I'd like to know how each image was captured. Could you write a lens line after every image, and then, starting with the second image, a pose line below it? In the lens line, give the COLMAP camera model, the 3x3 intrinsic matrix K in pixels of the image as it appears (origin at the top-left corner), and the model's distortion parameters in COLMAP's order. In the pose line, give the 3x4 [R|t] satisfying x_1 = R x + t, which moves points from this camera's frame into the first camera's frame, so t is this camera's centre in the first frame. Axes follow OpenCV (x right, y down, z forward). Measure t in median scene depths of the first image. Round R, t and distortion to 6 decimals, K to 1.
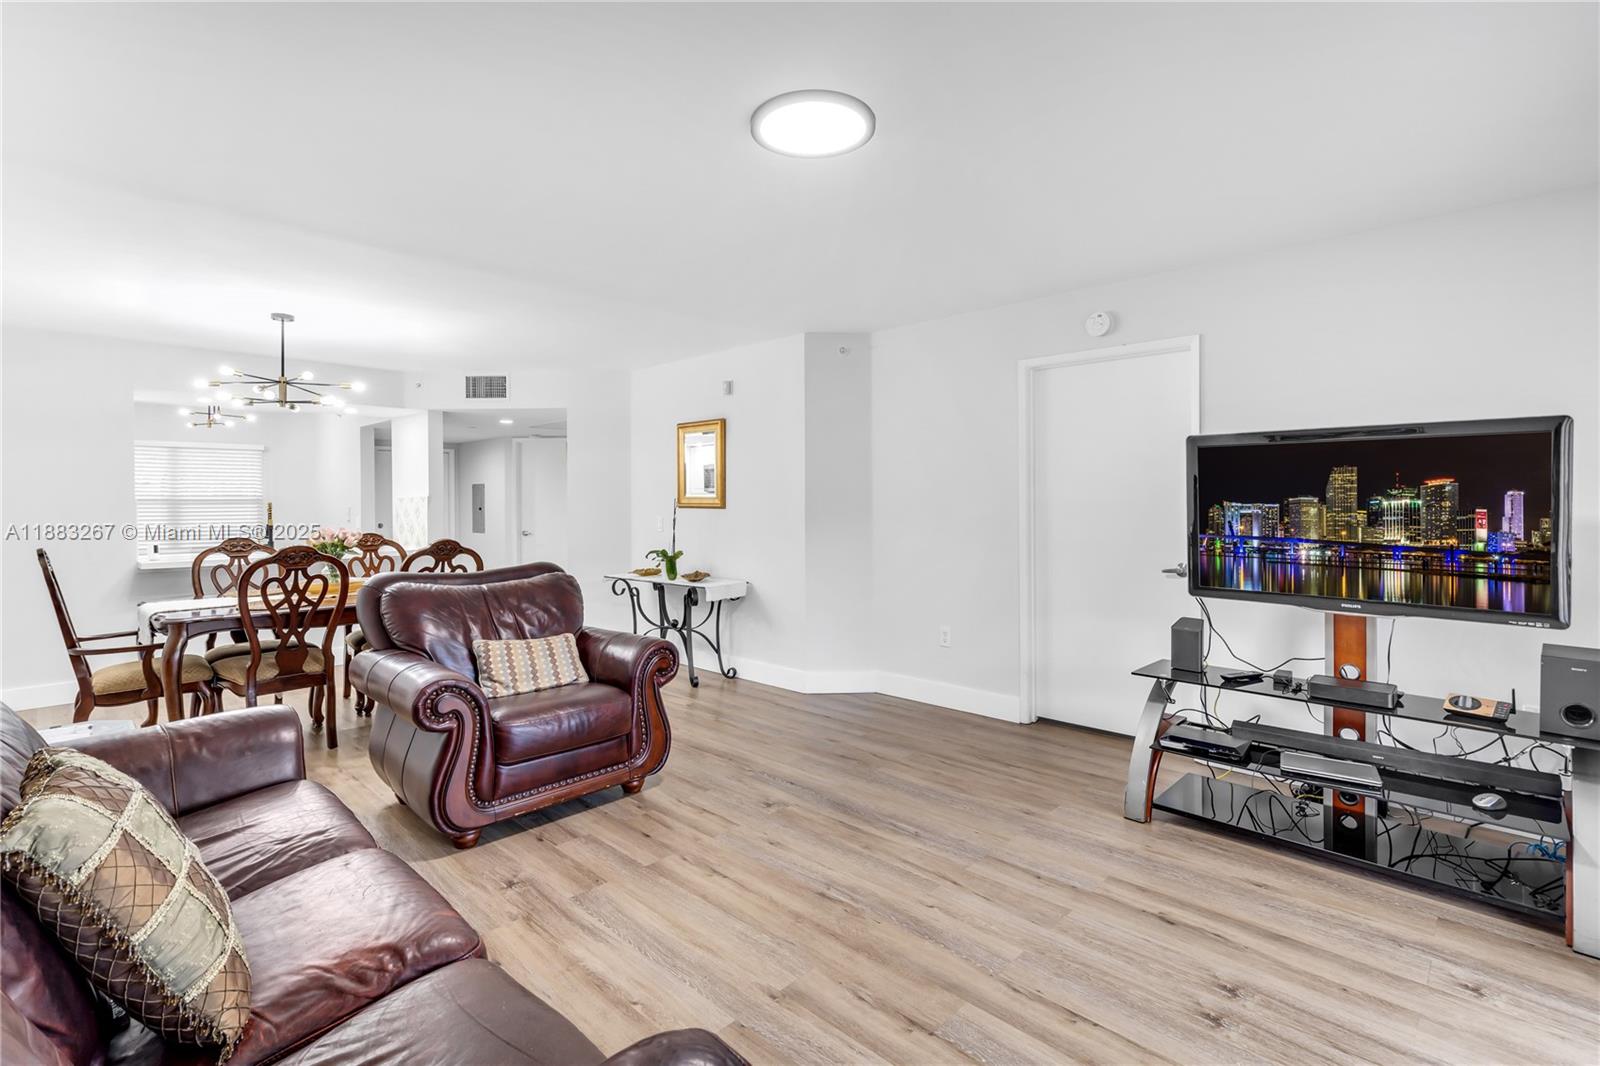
lens RADIAL K [[750.7, 0, 801.9], [0, 750.7, 517.1], [0, 0, 1]] dist [0.012935, 0.001361]
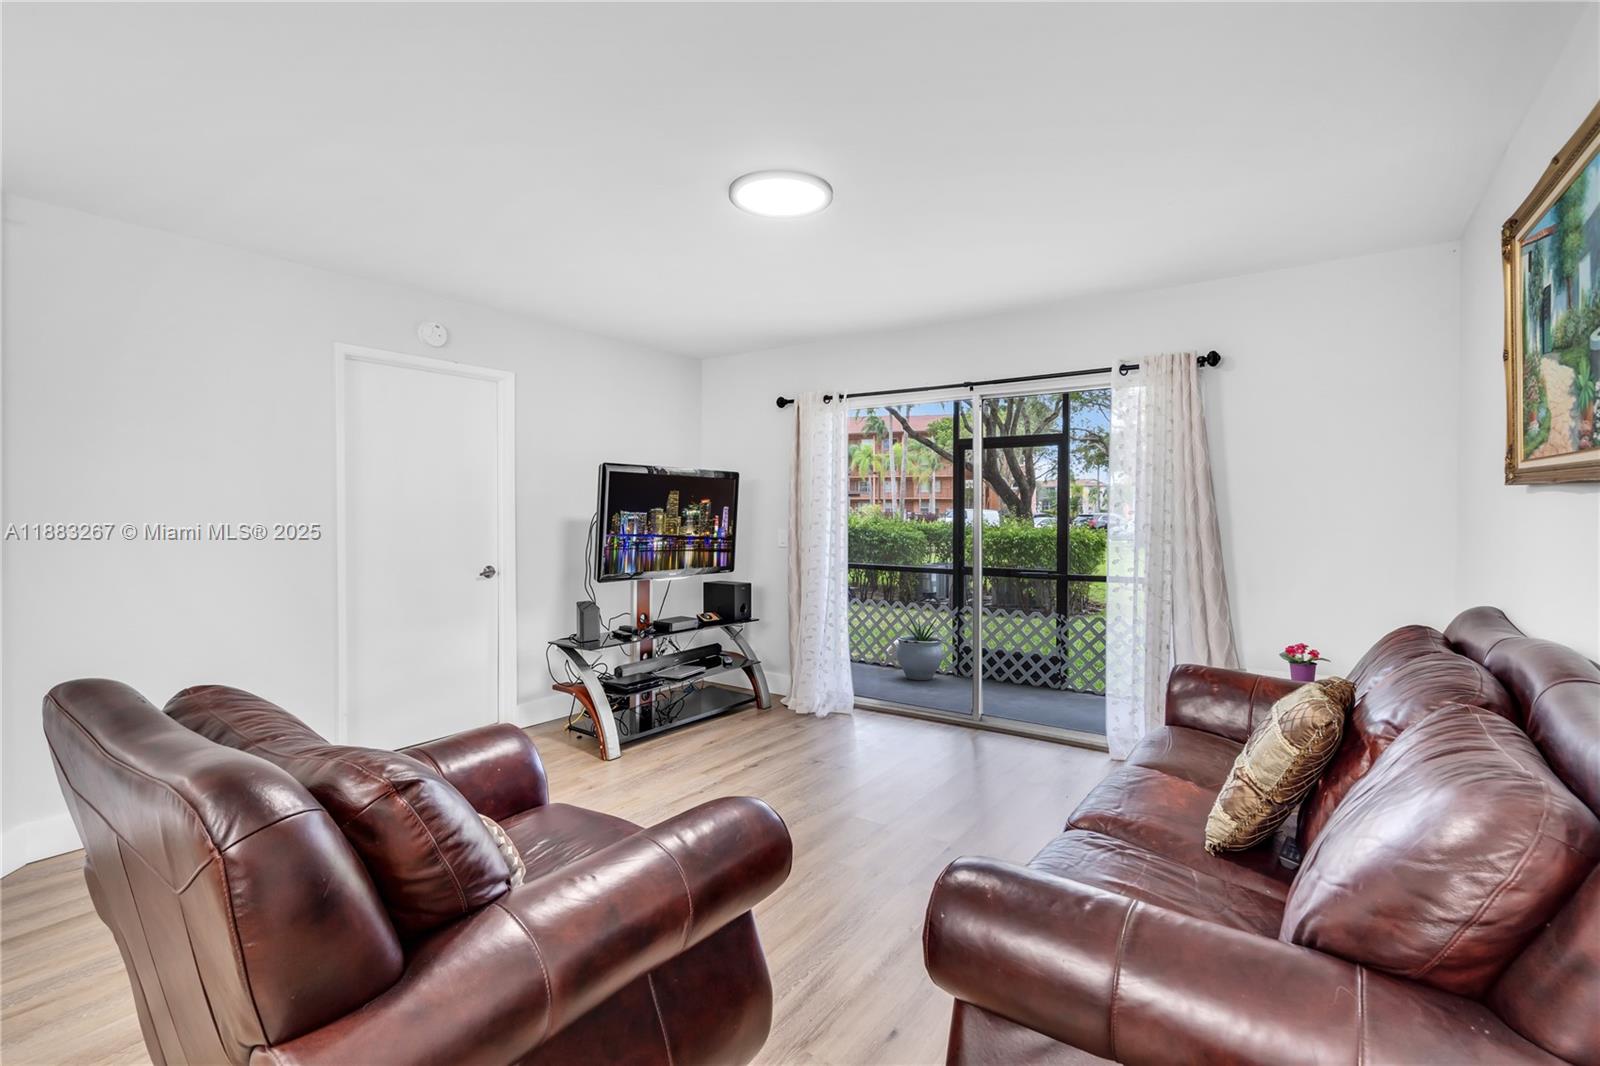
lens RADIAL K [[750.7, 0, 813.9], [0, 750.7, 517.8], [0, 0, 1]] dist [0.012935, 0.001361]
pose [[-0.165032, 0.013794, 0.986192, -1.000244], [0.027494, 0.999578, -0.009380, 0.018198], [-0.985905, 0.025566, -0.165341, 0.990497]]
